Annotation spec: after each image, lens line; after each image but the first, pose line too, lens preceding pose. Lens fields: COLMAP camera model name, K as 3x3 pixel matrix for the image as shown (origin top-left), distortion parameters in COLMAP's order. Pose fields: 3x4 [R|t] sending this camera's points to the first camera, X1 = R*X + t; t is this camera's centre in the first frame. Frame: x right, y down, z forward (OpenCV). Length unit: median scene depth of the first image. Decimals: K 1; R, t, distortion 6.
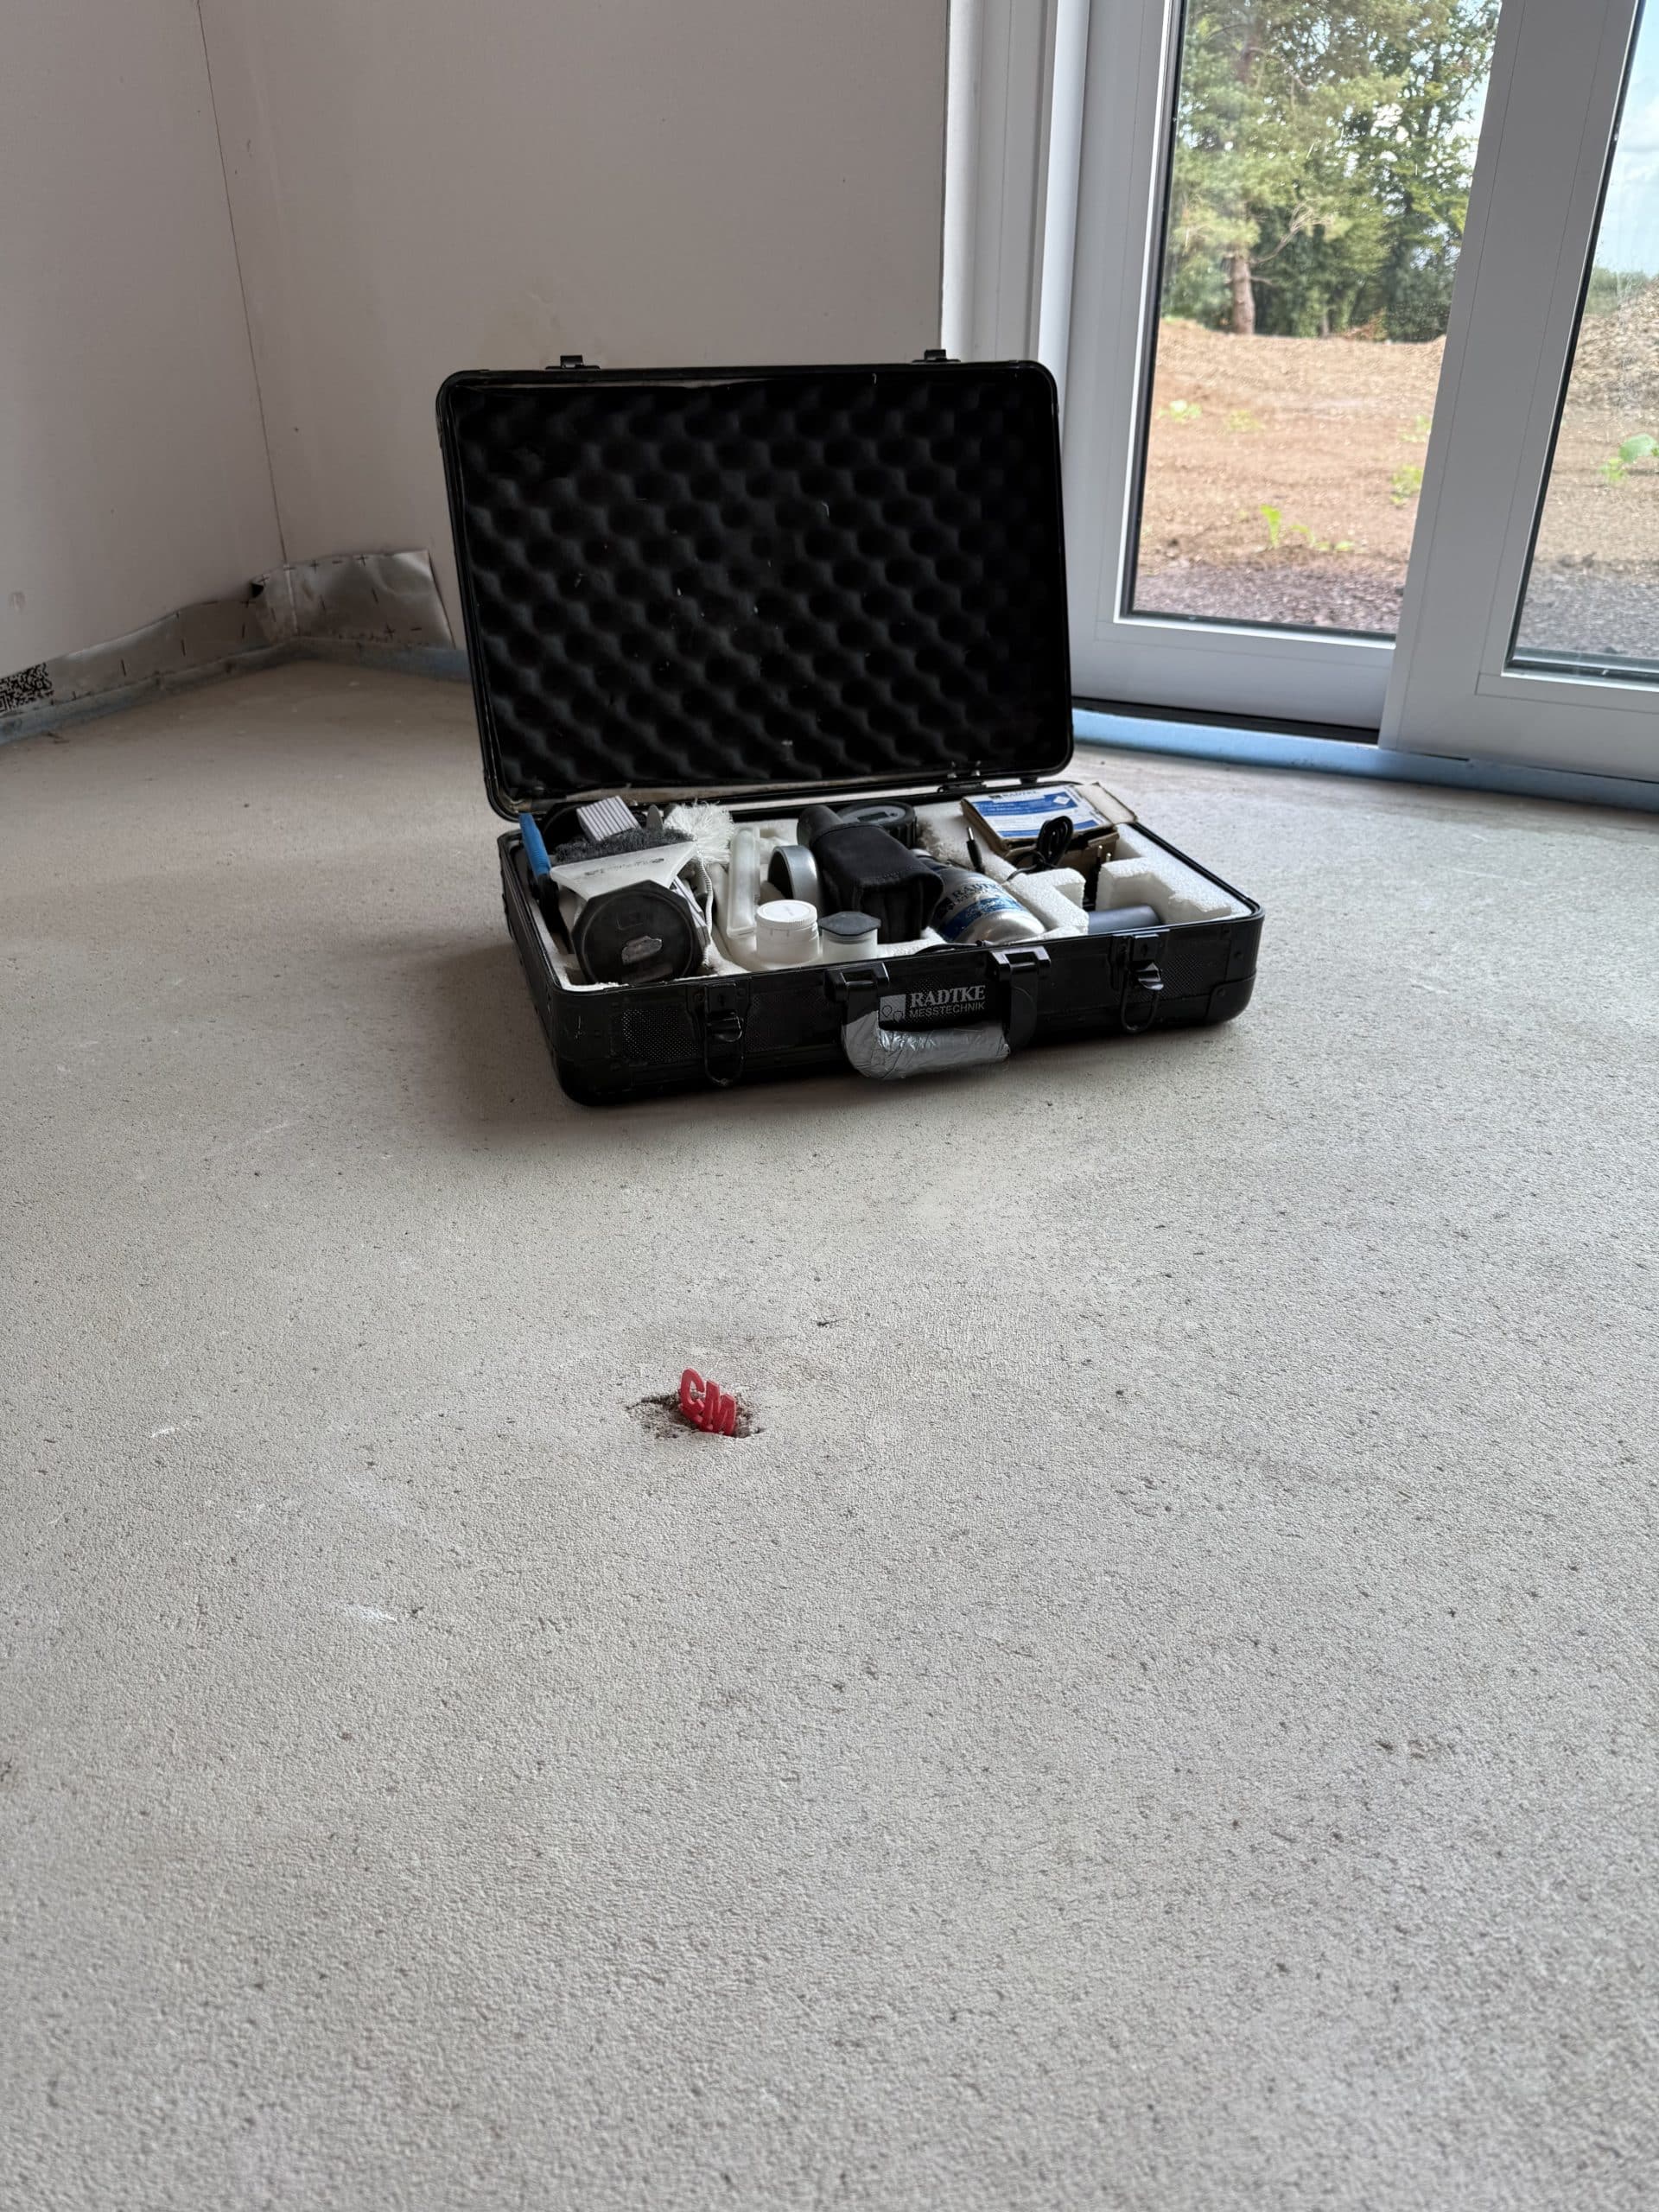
lens RADIAL K [[1527.4, 0, 829.5], [0, 1527.4, 1106.0], [0, 0, 1]] dist [0.024258, -0.030104]
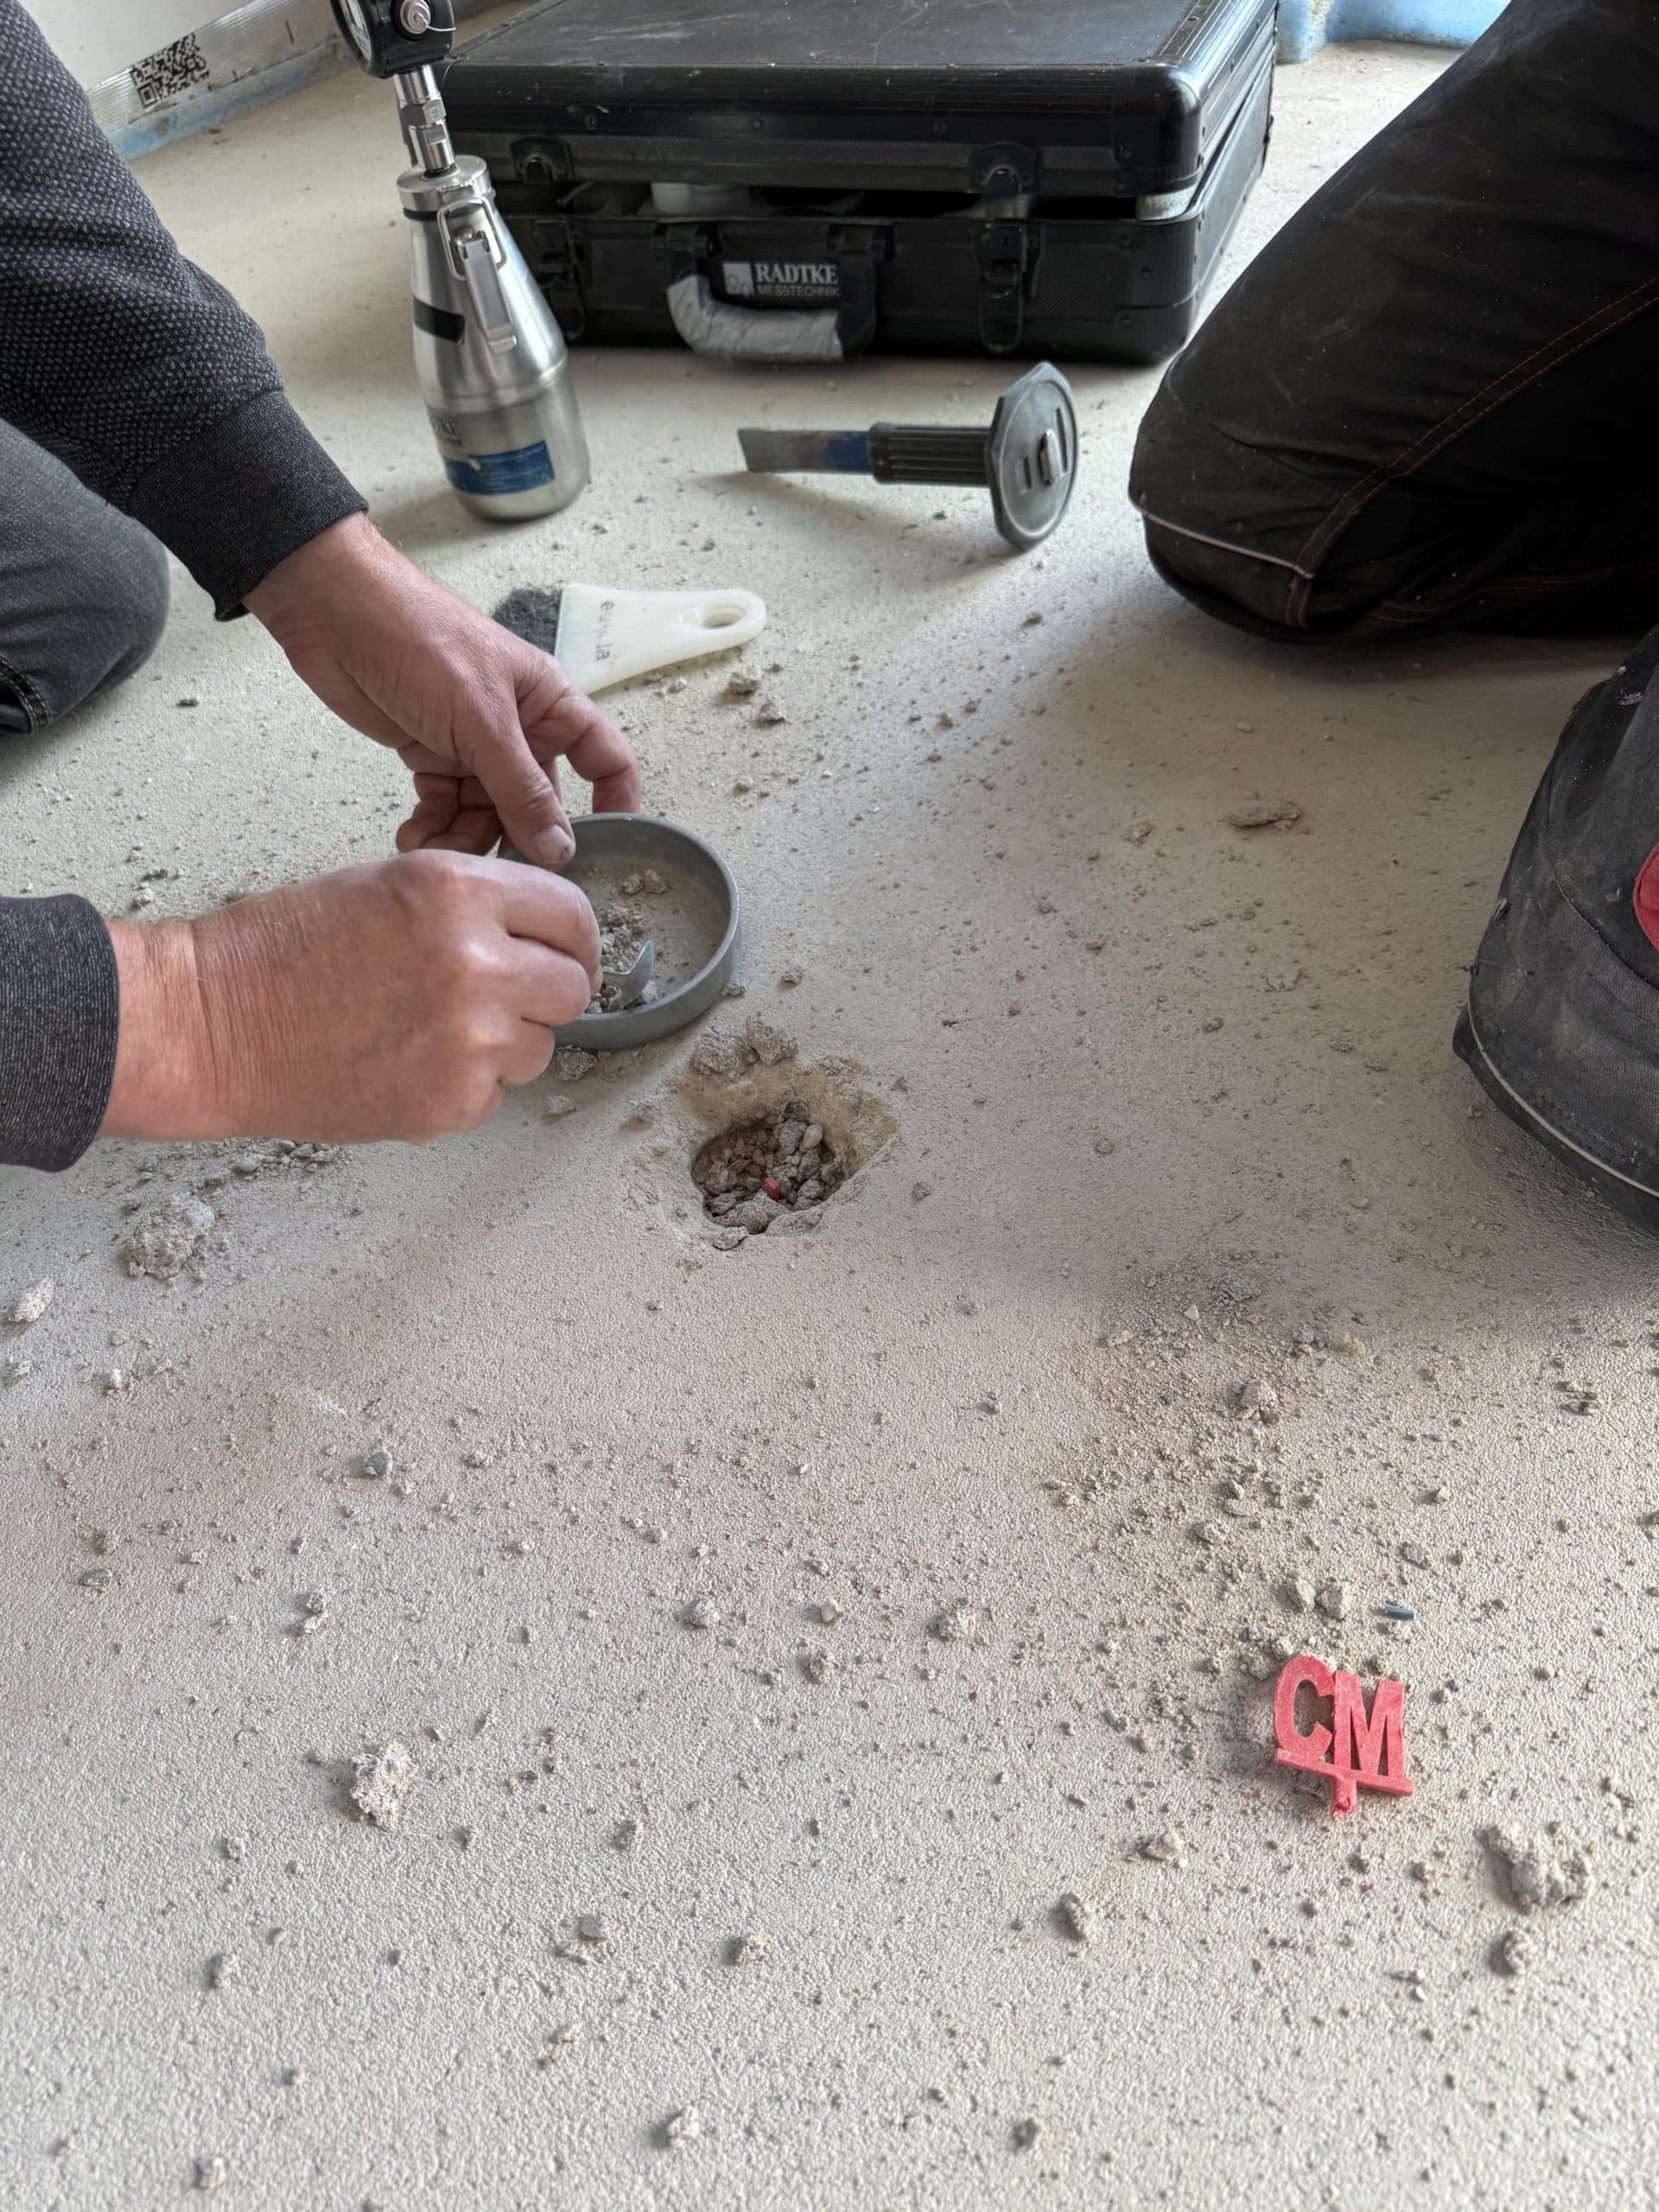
lens RADIAL K [[1527.4, 0, 829.5], [0, 1527.4, 1106.0], [0, 0, 1]] dist [0.024258, -0.030104]
pose [[0.974429, 0.075677, -0.211570, 0.167196], [0.003141, 0.936898, 0.349589, -0.132077], [0.224675, -0.341314, 0.912702, 0.483987]]
